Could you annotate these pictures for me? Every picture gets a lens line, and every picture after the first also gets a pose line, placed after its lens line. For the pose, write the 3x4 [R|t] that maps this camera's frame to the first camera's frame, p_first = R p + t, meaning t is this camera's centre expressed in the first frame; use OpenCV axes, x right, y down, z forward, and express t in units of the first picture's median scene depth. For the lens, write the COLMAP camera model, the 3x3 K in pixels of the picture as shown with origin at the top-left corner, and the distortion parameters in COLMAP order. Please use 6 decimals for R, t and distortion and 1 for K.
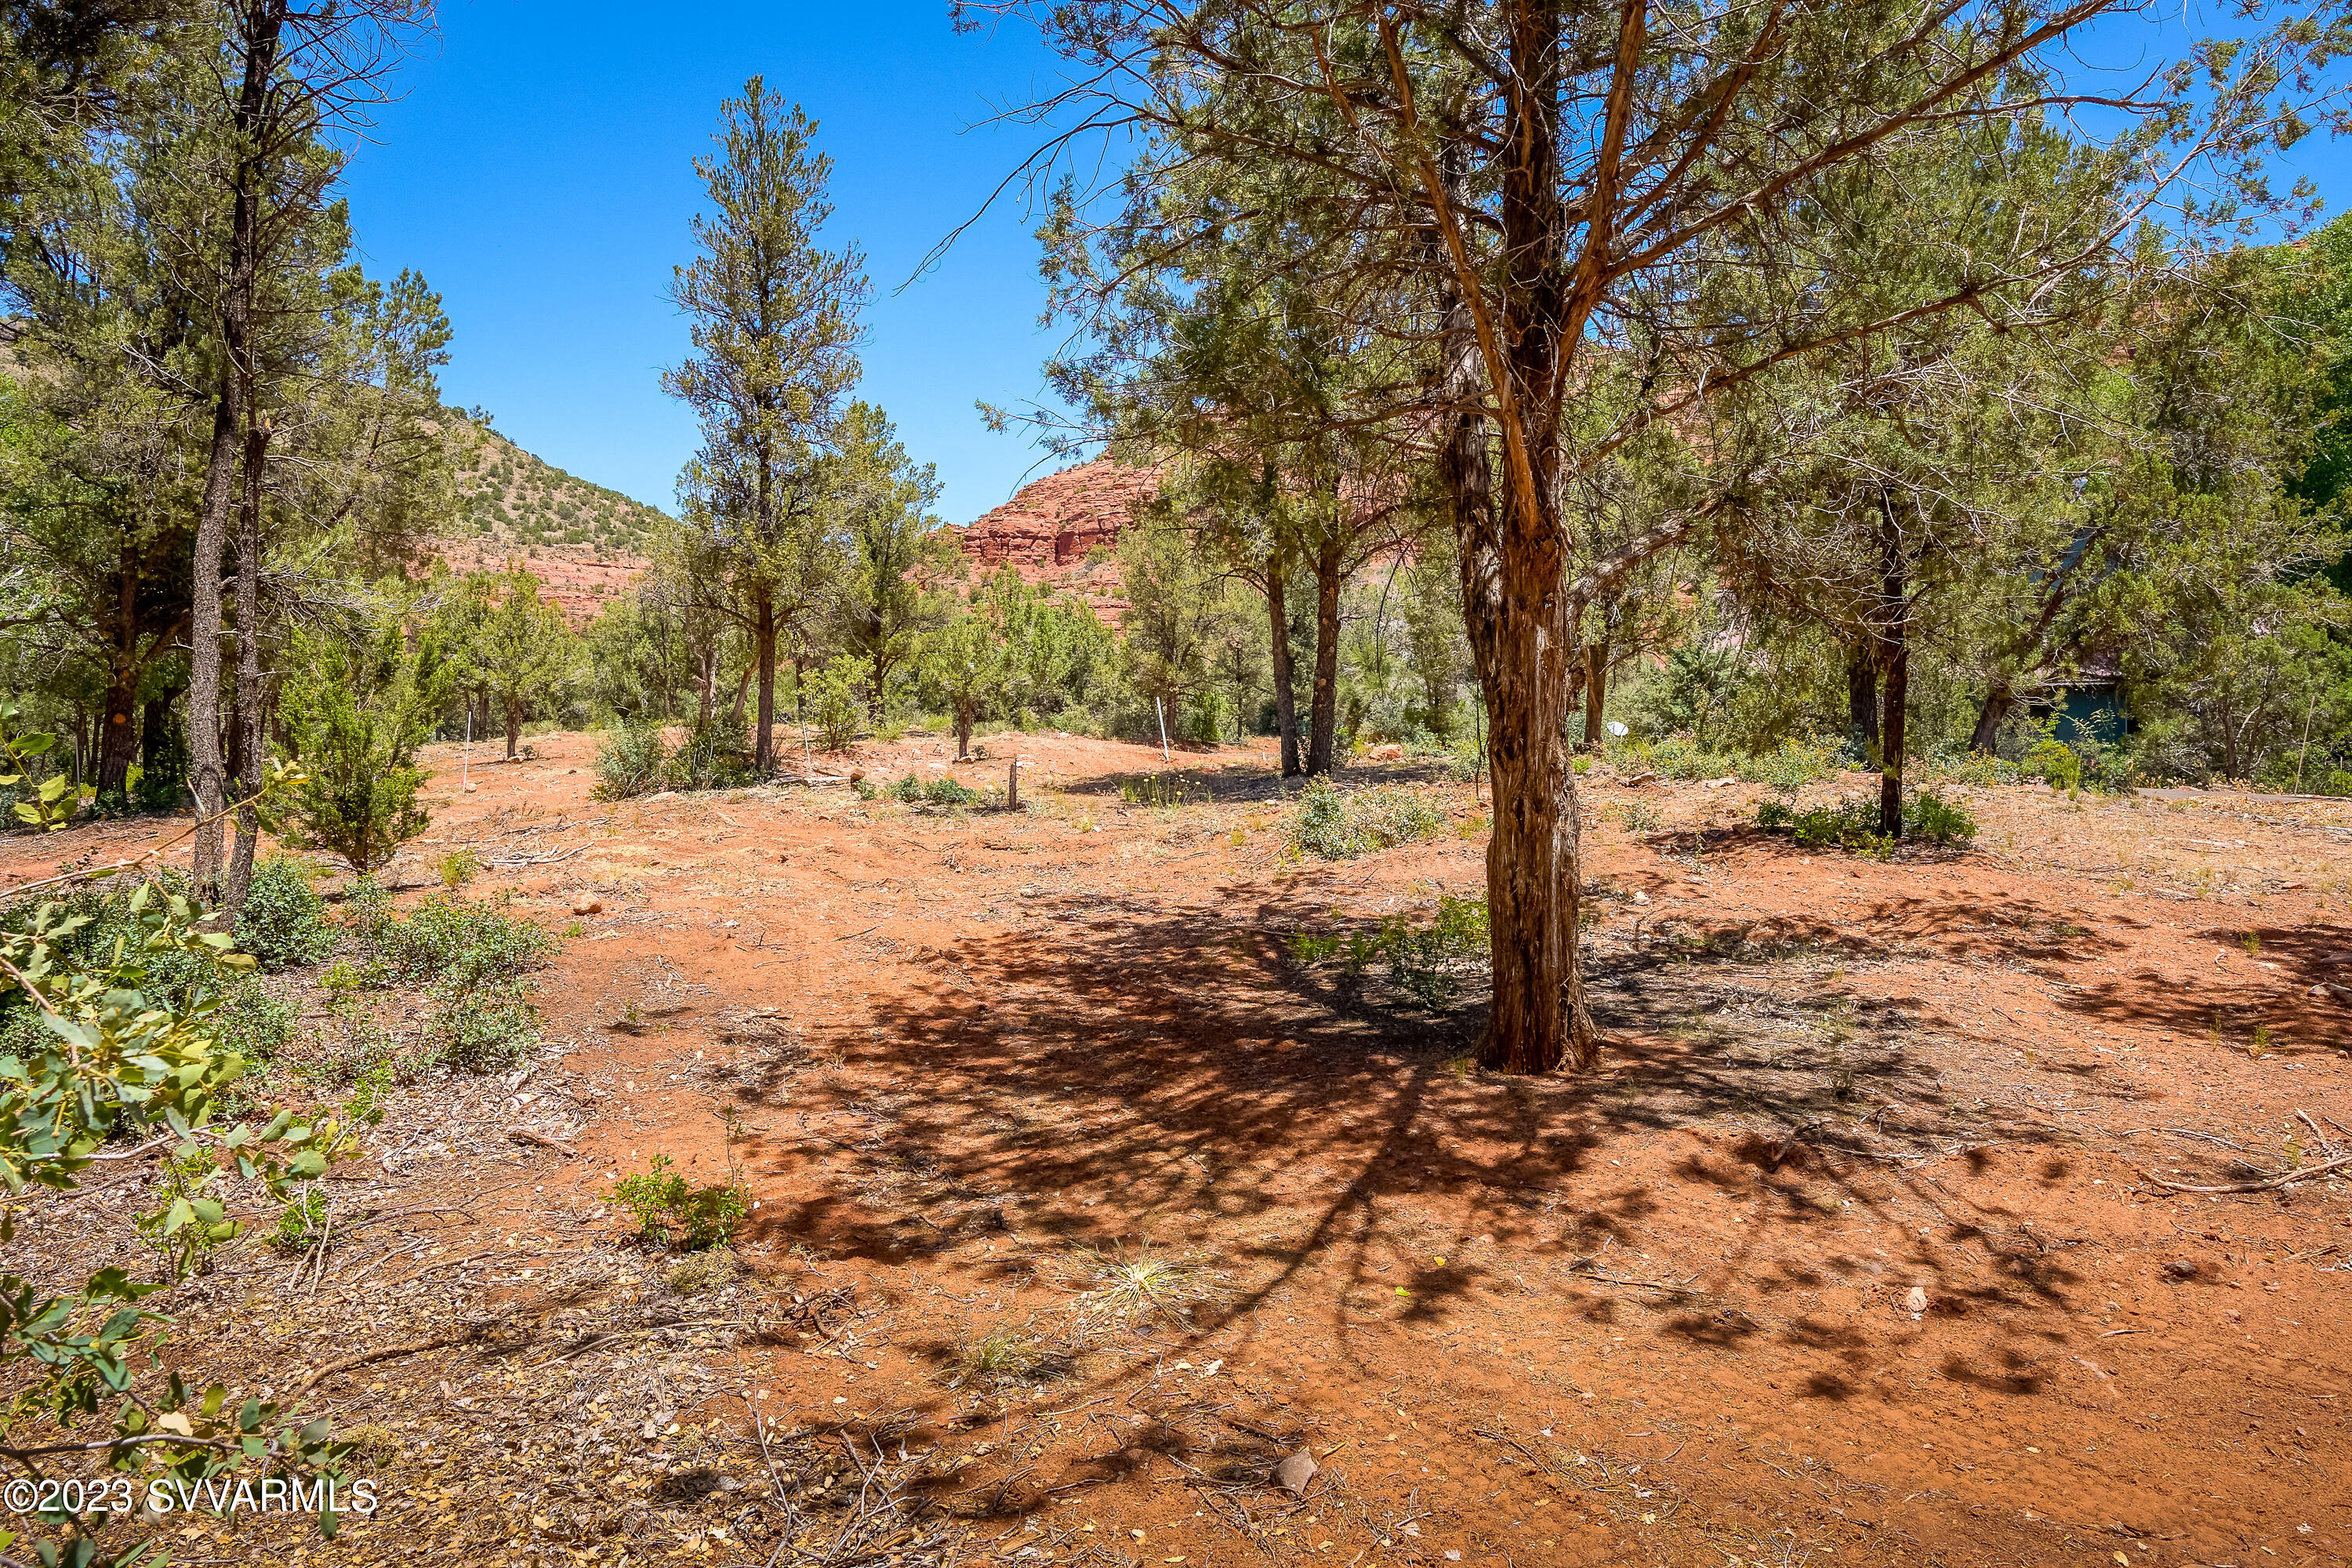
lens RADIAL K [[1624.7, 0, 1184.0], [0, 1624.7, 786.8], [0, 0, 1]] dist [-0.008919, 0.005336]
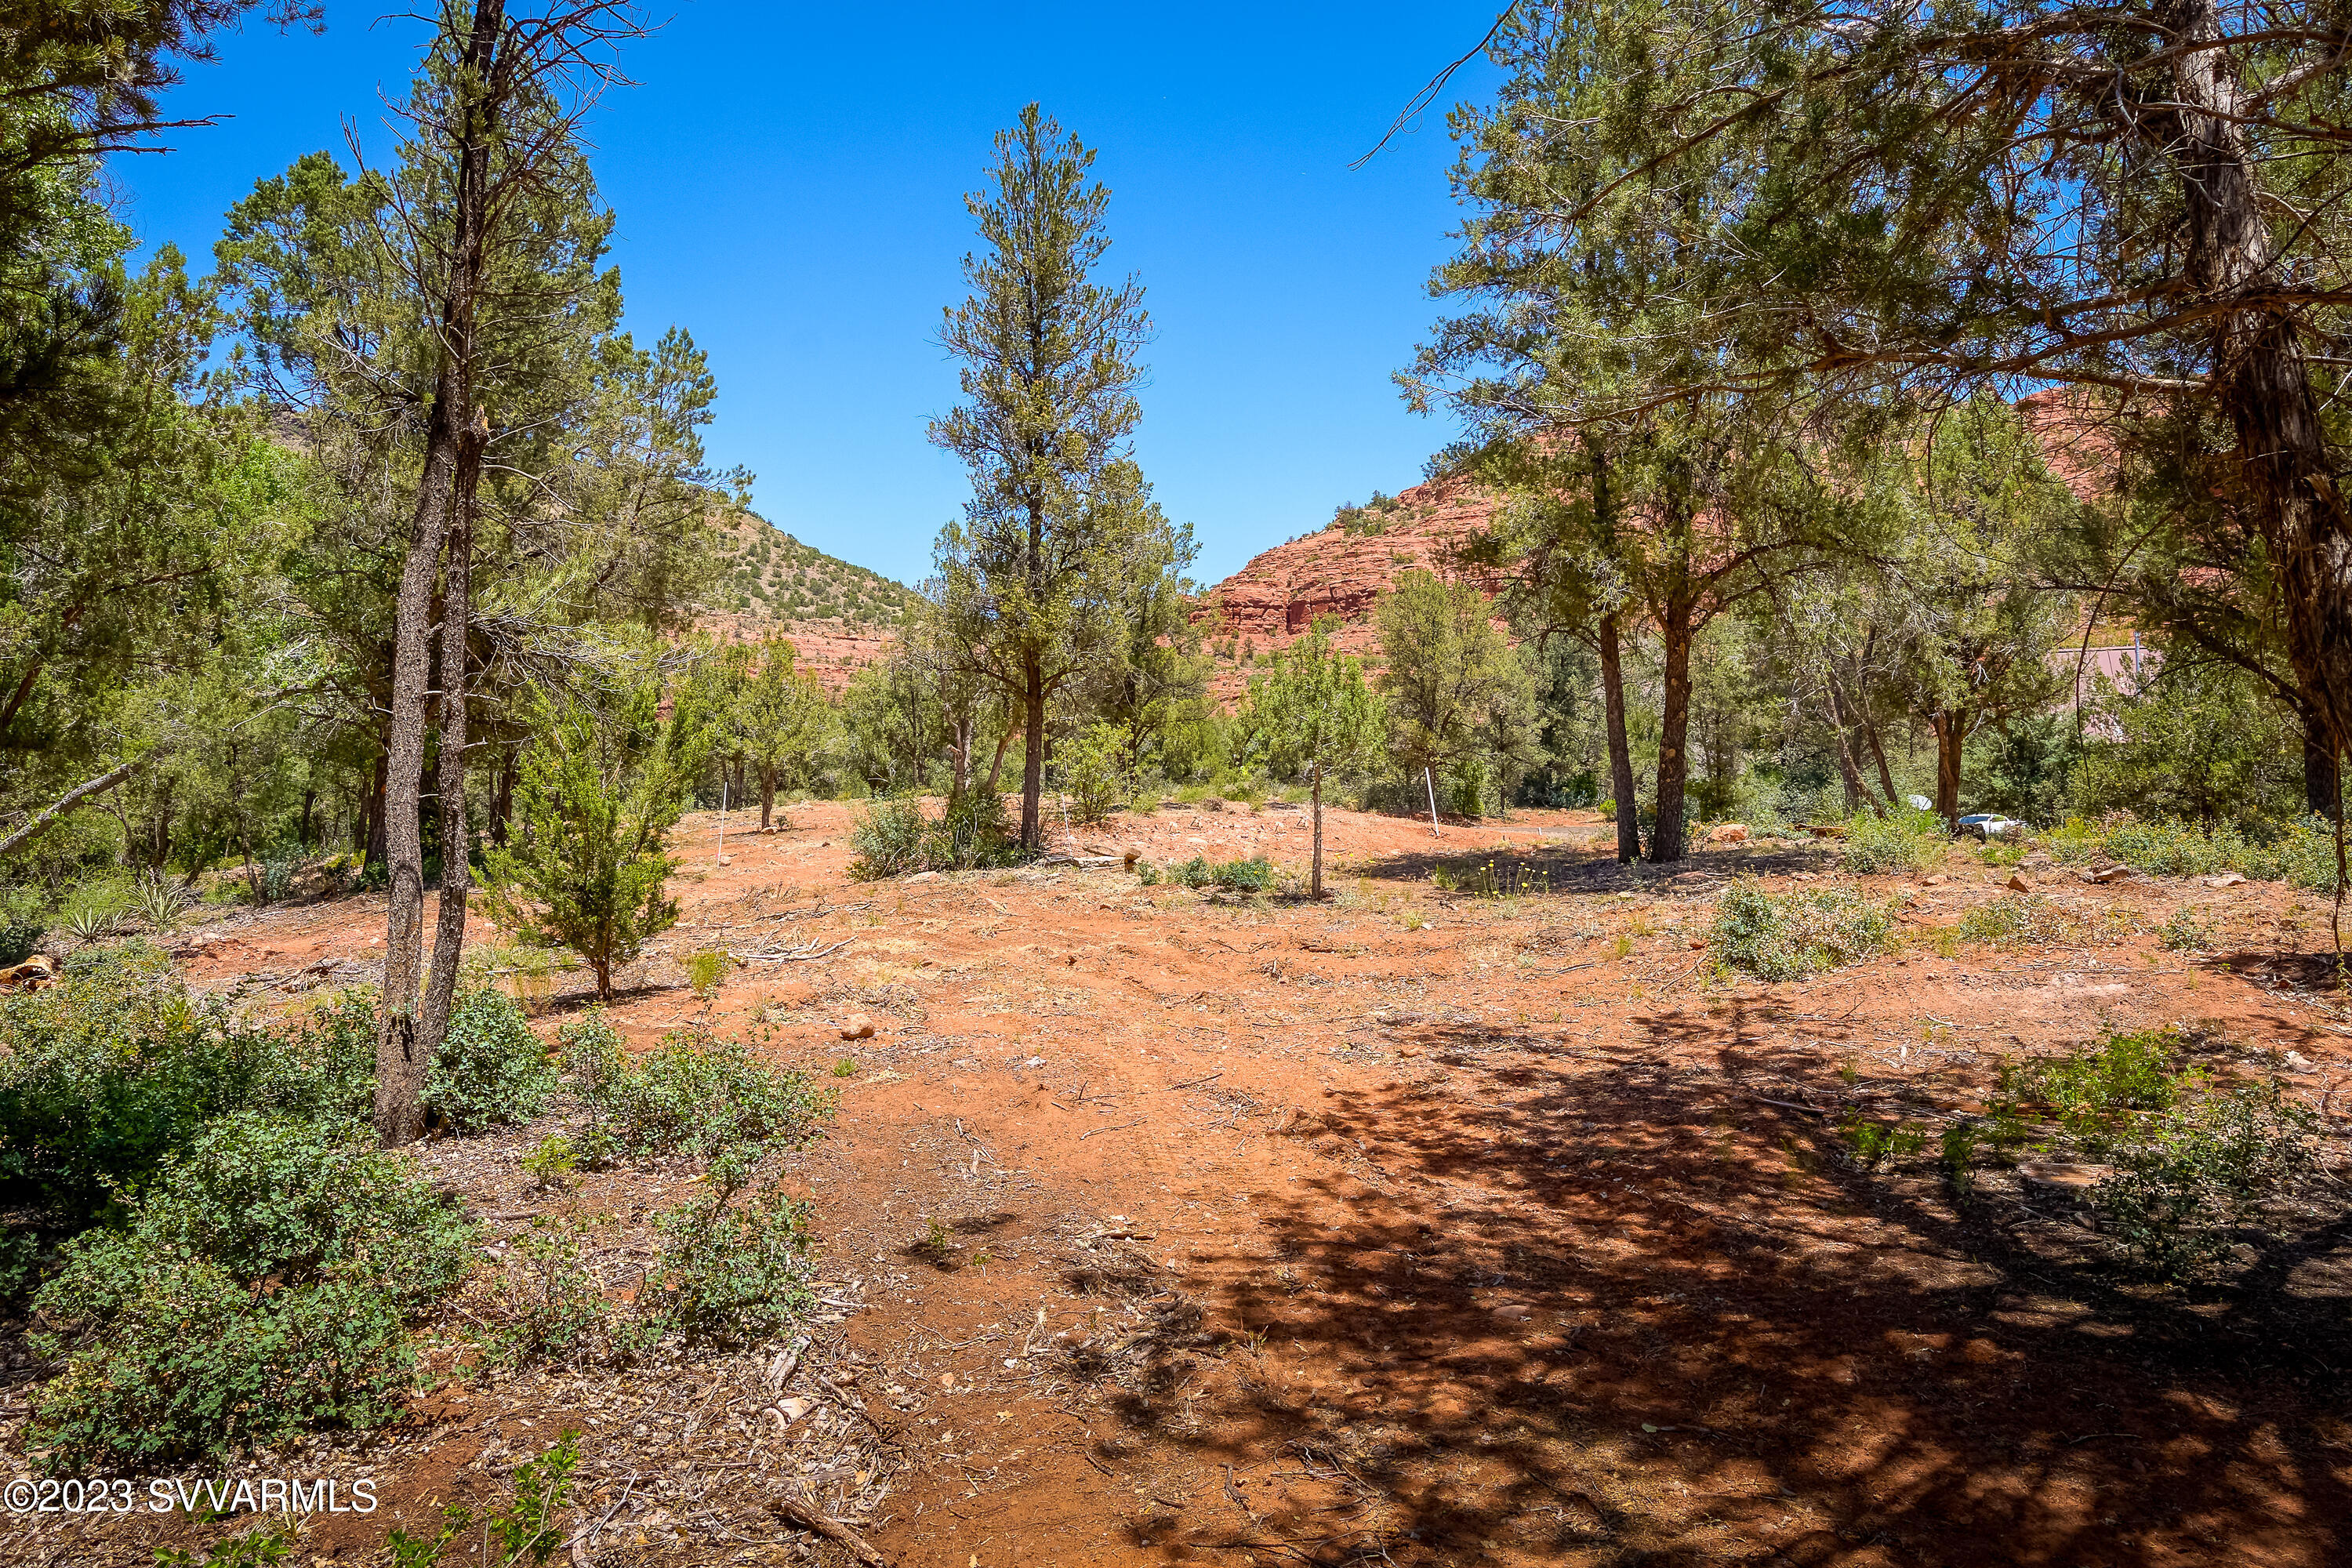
lens RADIAL K [[1624.7, 0, 1175.6], [0, 1624.7, 782.0], [0, 0, 1]] dist [-0.008919, 0.005336]
pose [[0.989613, 0.002930, -0.143725, -0.052118], [-0.009399, 0.998972, -0.044355, -0.008675], [0.143447, 0.045245, 0.988623, 0.118663]]
